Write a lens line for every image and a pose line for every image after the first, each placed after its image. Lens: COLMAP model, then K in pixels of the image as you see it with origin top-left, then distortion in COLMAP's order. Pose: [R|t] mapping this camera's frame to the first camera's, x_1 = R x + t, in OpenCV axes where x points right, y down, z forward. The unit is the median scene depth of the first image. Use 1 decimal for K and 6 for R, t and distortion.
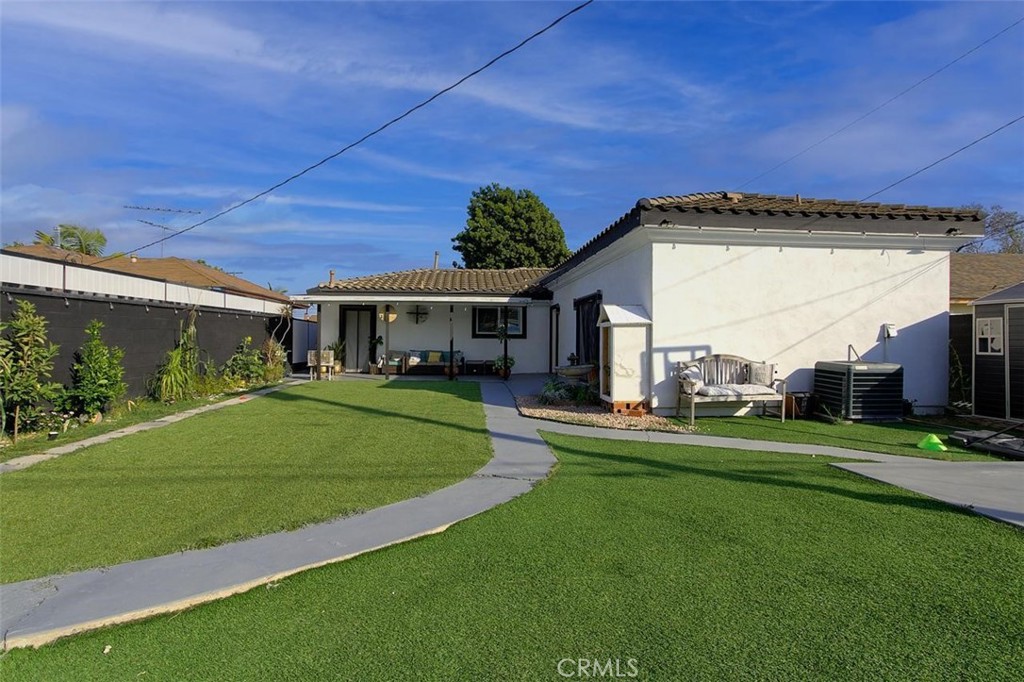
lens RADIAL K [[480.9, 0, 520.5], [0, 480.9, 331.1], [0, 0, 1]] dist [0.012524, 0.000530]
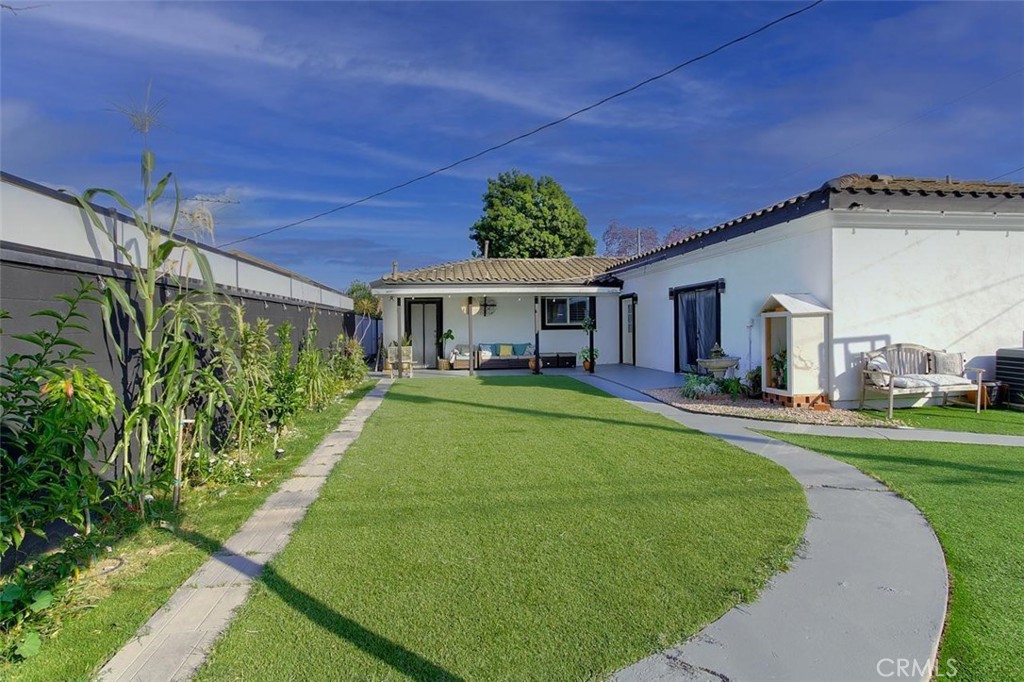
lens RADIAL K [[480.9, 0, 520.5], [0, 480.9, 331.1], [0, 0, 1]] dist [0.012524, 0.000530]
pose [[0.998678, -0.020425, 0.047160, -0.377421], [0.019325, 0.999533, 0.023658, -0.013703], [-0.047621, -0.022715, 0.998607, 0.072484]]
